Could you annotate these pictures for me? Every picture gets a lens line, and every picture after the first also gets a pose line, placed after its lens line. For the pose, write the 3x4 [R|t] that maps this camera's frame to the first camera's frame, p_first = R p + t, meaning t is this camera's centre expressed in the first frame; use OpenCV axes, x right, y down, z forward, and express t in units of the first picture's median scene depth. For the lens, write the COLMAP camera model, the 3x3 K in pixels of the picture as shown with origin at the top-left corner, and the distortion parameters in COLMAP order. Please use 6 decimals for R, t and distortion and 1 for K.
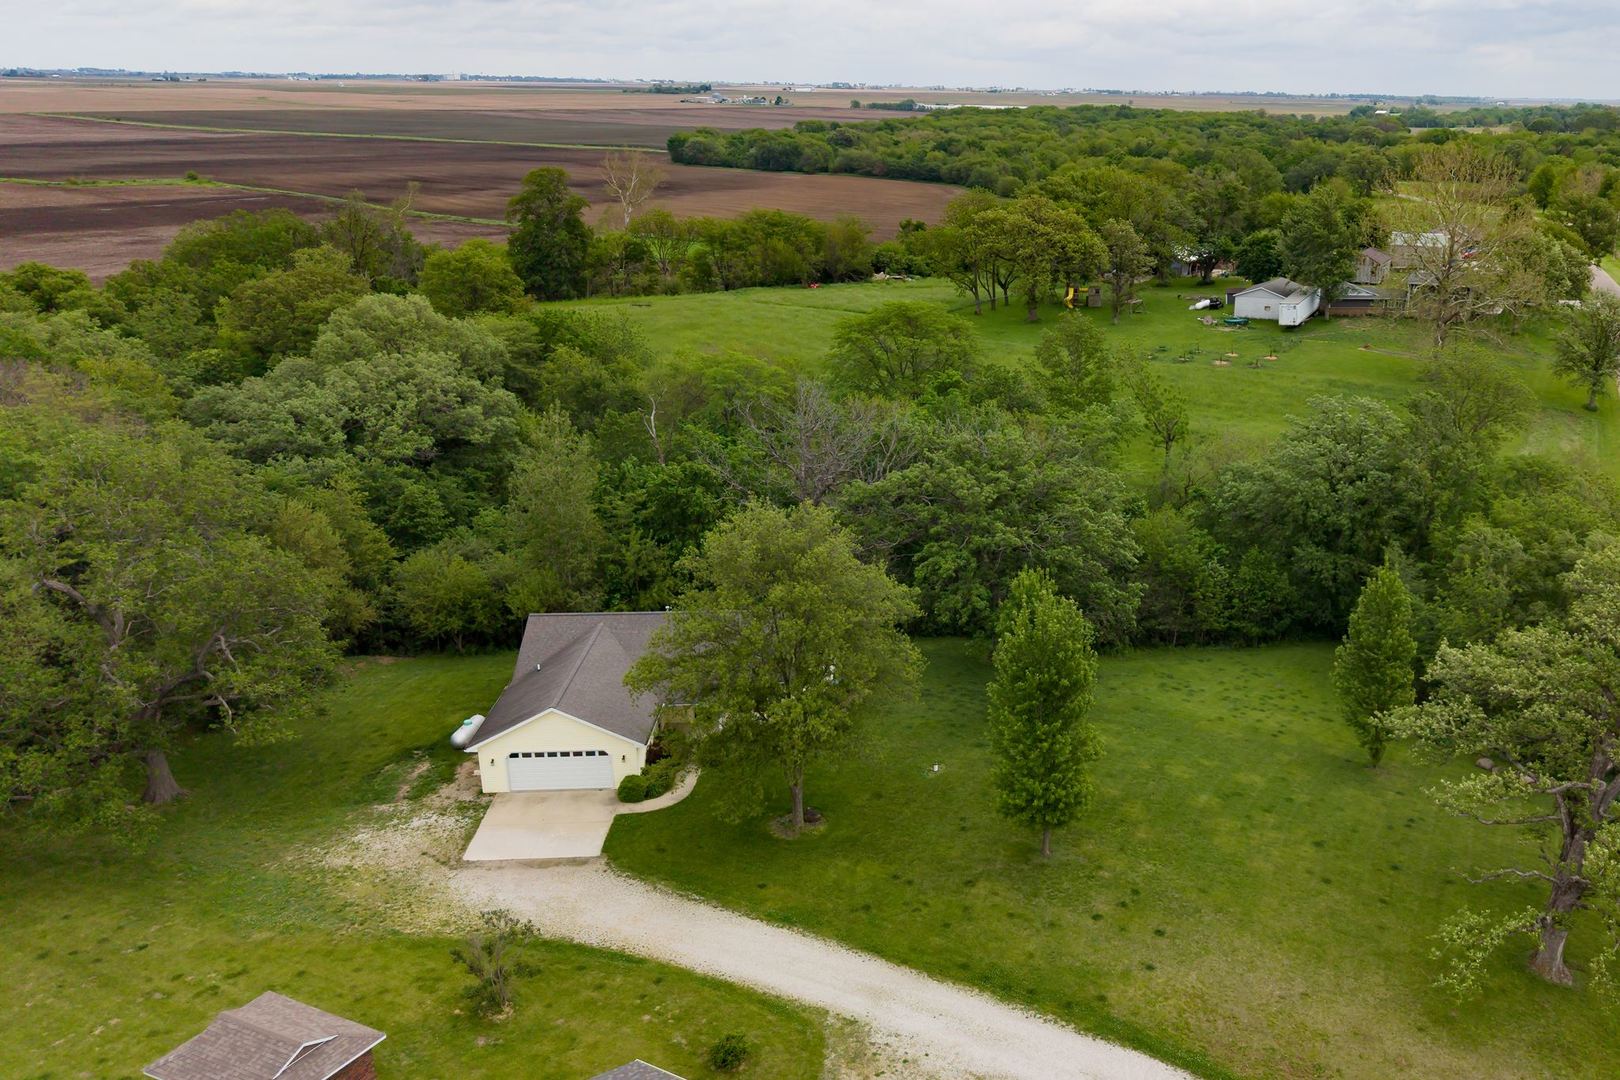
lens RADIAL K [[1397.7, 0, 1048.5], [0, 1397.7, 554.1], [0, 0, 1]] dist [0.026464, -0.029961]
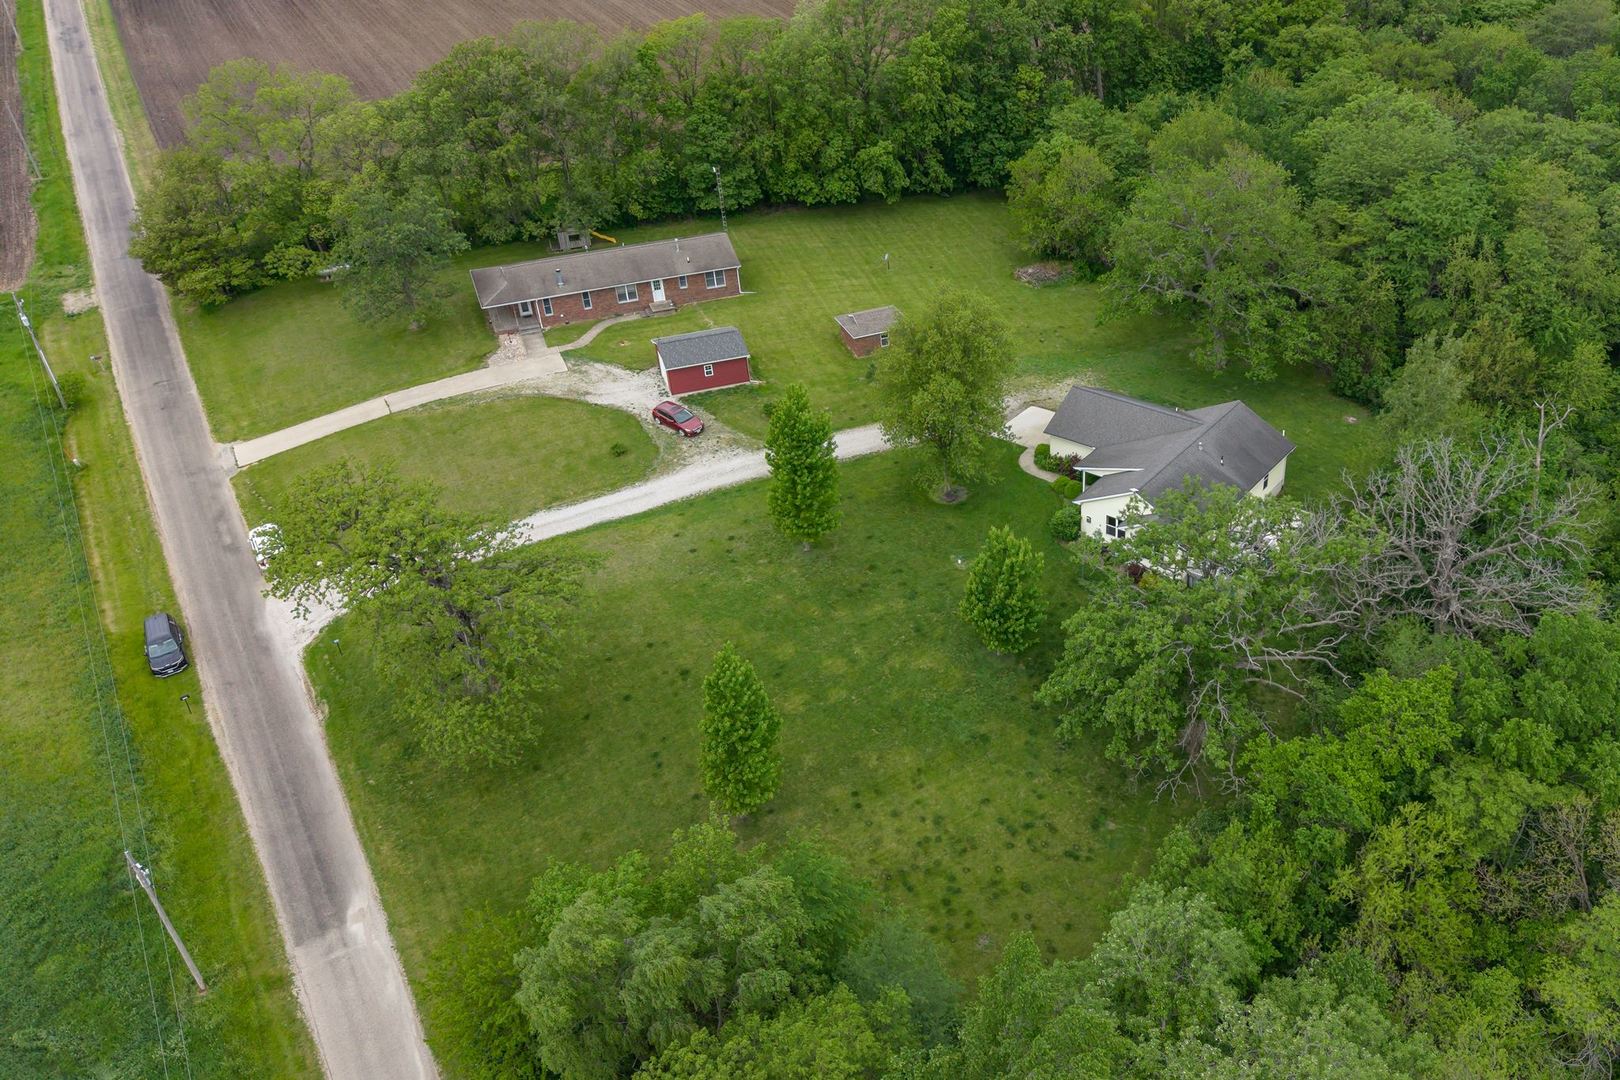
lens RADIAL K [[1377.5, 0, 1046.8], [0, 1377.5, 562.1], [0, 0, 1]] dist [0.146869, -0.396544]
pose [[-0.619270, 0.426513, -0.659235, 0.264554], [-0.256846, 0.683368, 0.683402, -0.275513], [0.741980, 0.592533, -0.313641, 0.536358]]
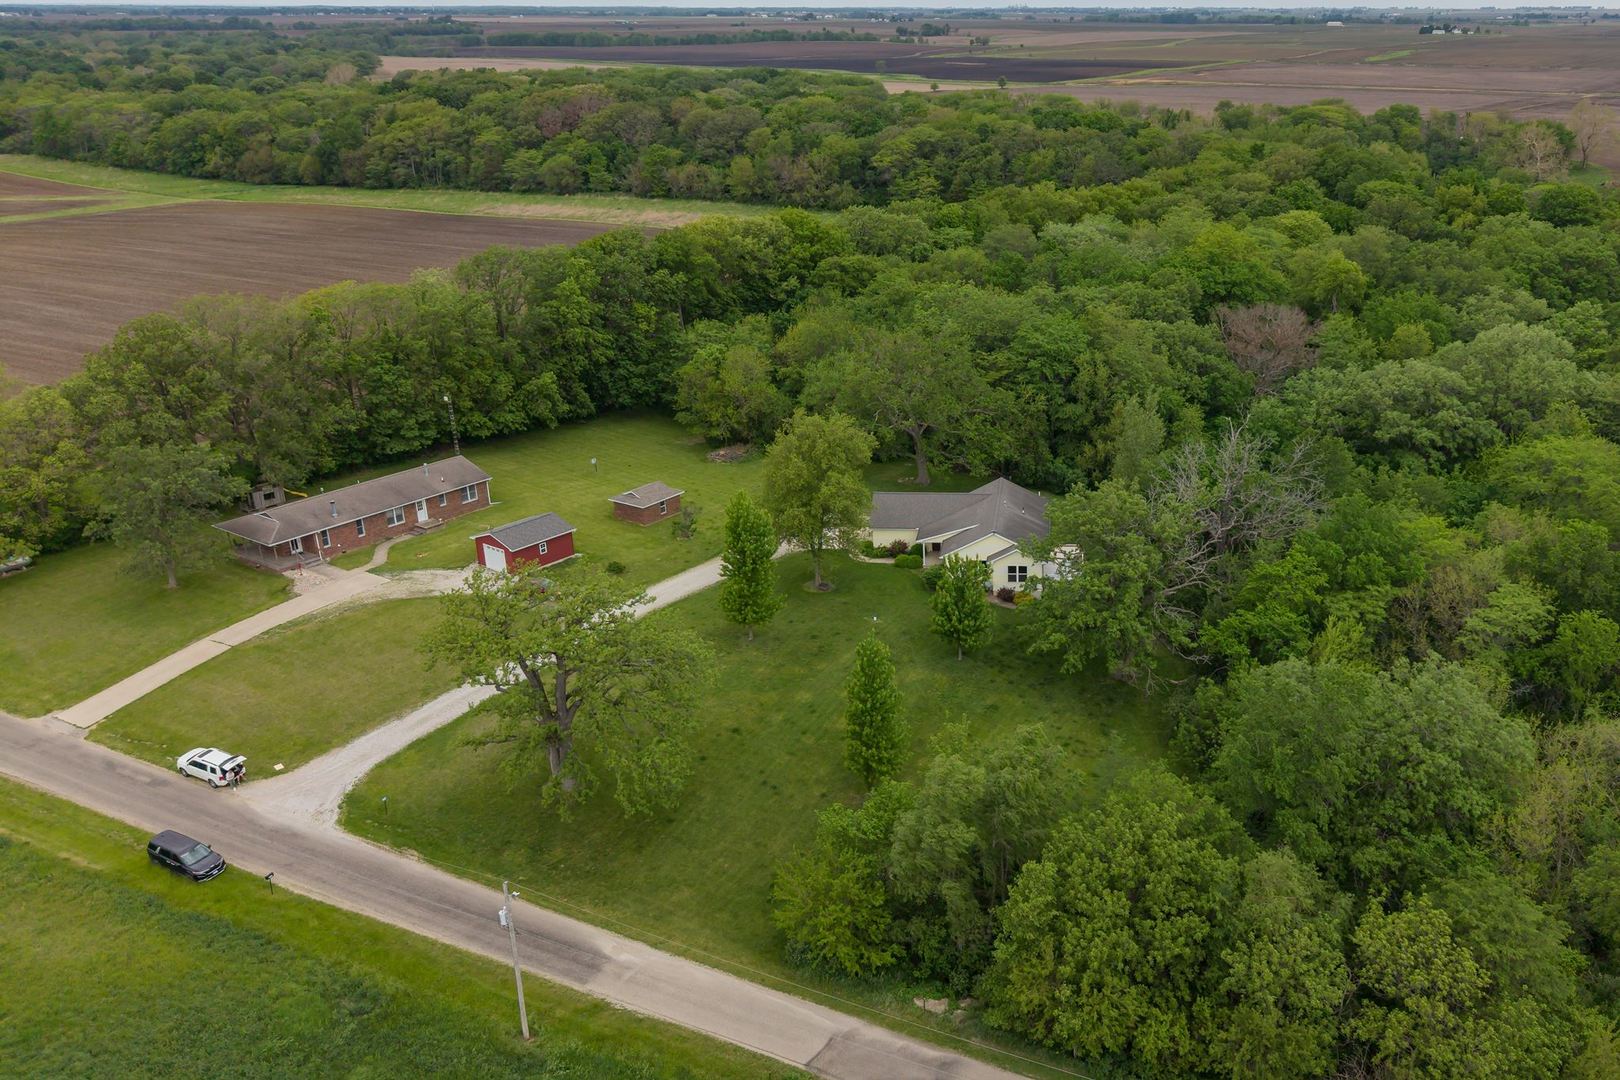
lens RADIAL K [[1377.5, 0, 1046.8], [0, 1377.5, 562.1], [0, 0, 1]] dist [0.146869, -0.396544]
pose [[-0.106321, 0.350238, -0.930607, 0.498370], [-0.317592, 0.874926, 0.365567, -0.201734], [0.942248, 0.334421, 0.018209, 0.415022]]
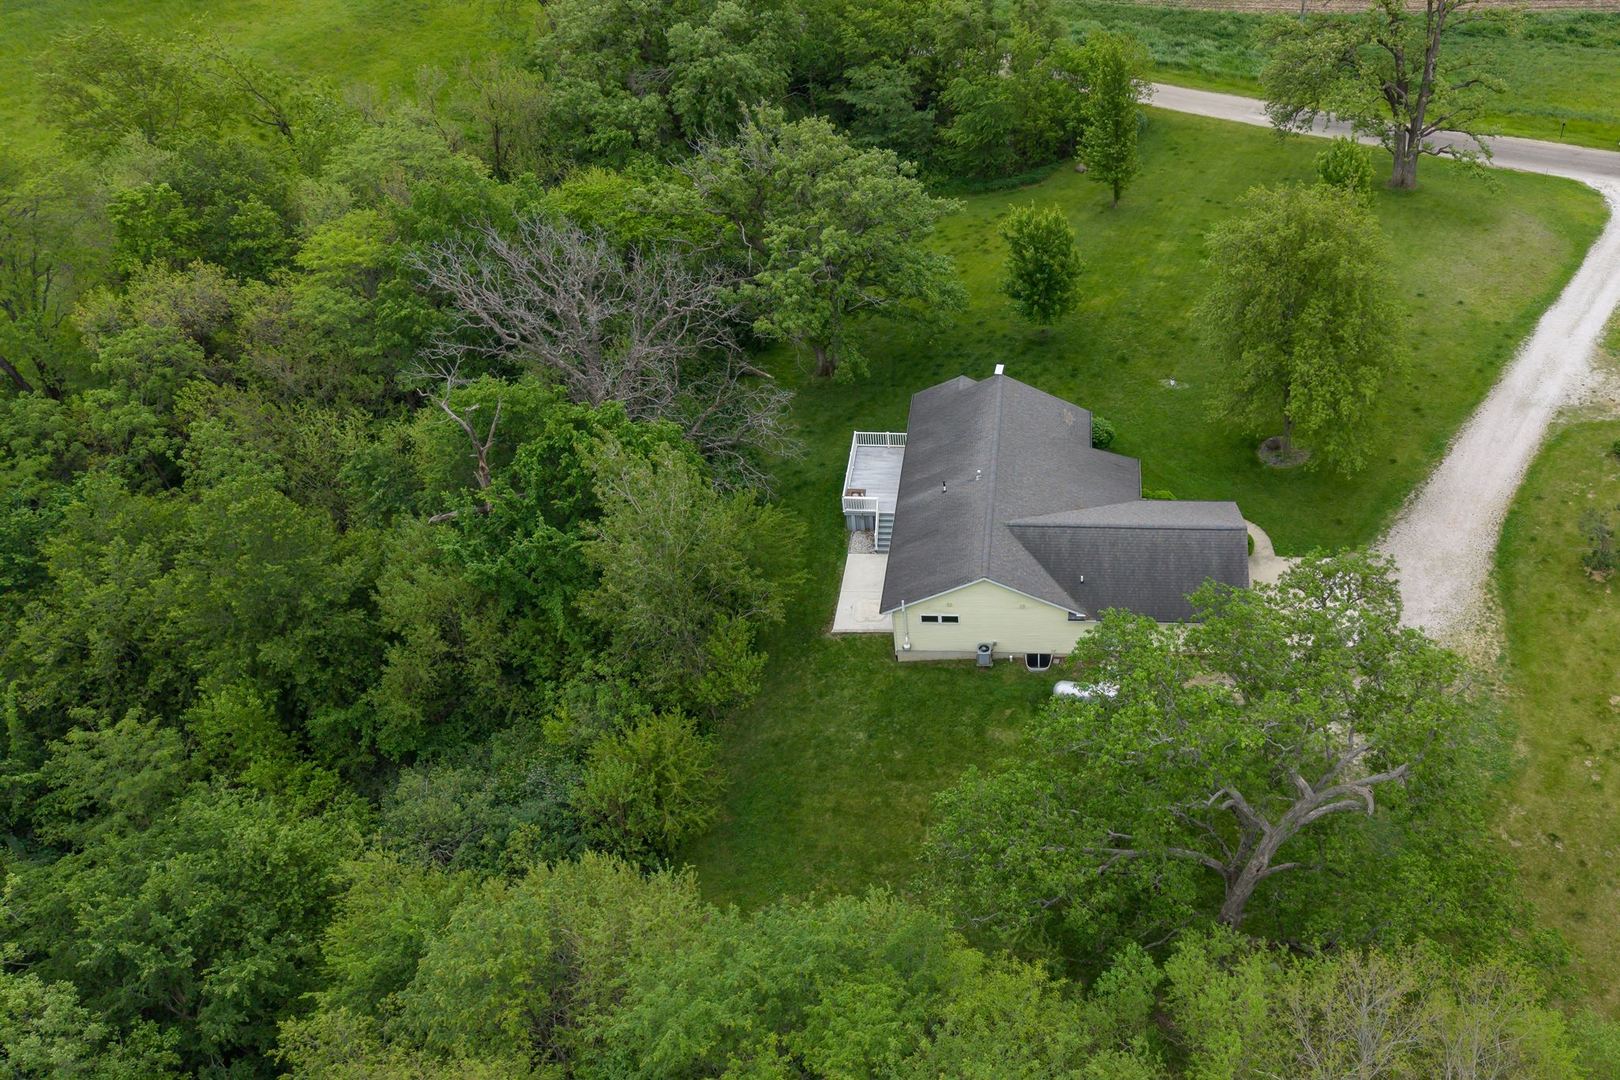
lens RADIAL K [[1397.7, 0, 1048.5], [0, 1397.7, 554.1], [0, 0, 1]] dist [0.026464, -0.029961]
pose [[0.112410, -0.692056, 0.713038, -0.360955], [0.315159, 0.705368, 0.634926, -0.180056], [-0.942358, 0.153348, 0.297398, 0.285689]]
